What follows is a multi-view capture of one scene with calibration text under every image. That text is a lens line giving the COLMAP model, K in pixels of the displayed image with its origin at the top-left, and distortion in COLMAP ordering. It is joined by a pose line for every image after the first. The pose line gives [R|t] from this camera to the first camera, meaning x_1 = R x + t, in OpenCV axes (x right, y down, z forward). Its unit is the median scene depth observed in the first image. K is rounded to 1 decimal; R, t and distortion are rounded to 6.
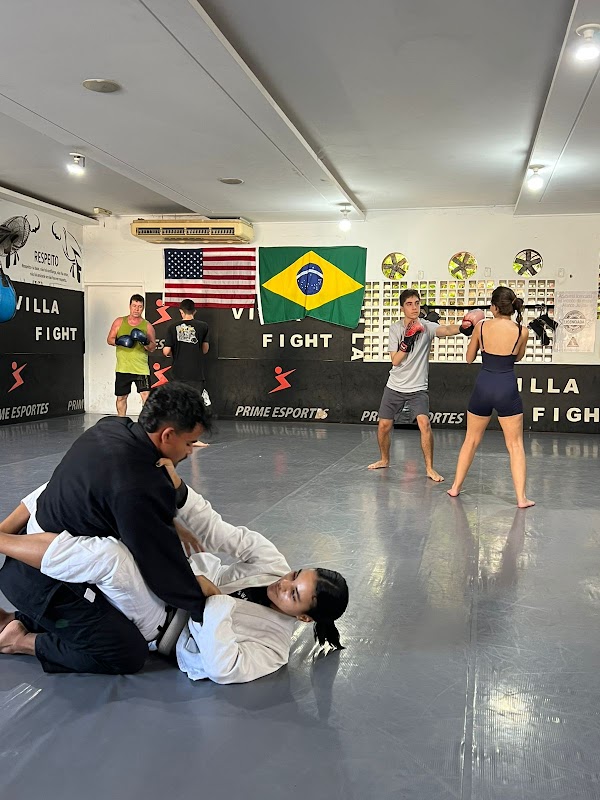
lens RADIAL K [[722.8, 0, 300.0], [0, 722.8, 400.0], [0, 0, 1]] dist [0.006580, -0.000429]
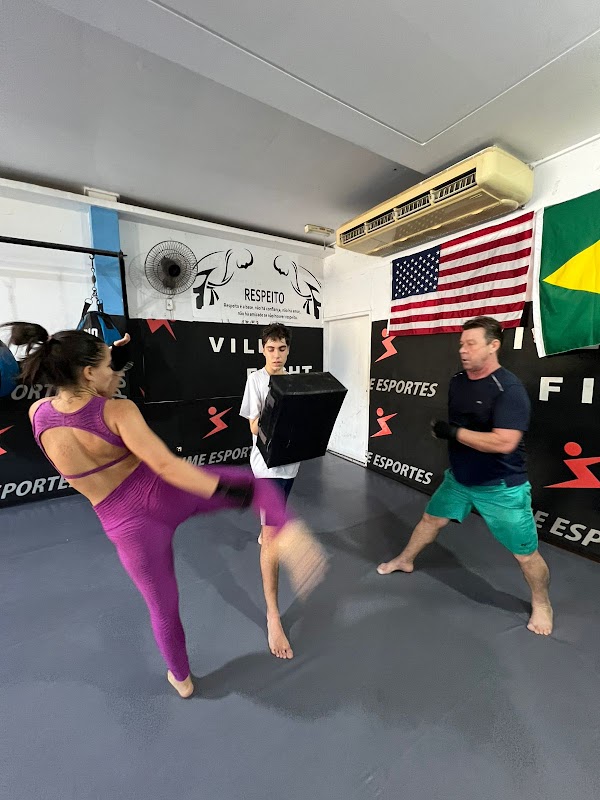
lens RADIAL K [[319.4, 0, 300.0], [0, 319.4, 400.0], [0, 0, 1]] dist [0.001492, 0.000032]
pose [[0.710916, 0.064412, -0.700321, -0.011255], [-0.025189, 0.997490, 0.066174, -0.083436], [0.702826, -0.029404, 0.710754, 0.697474]]
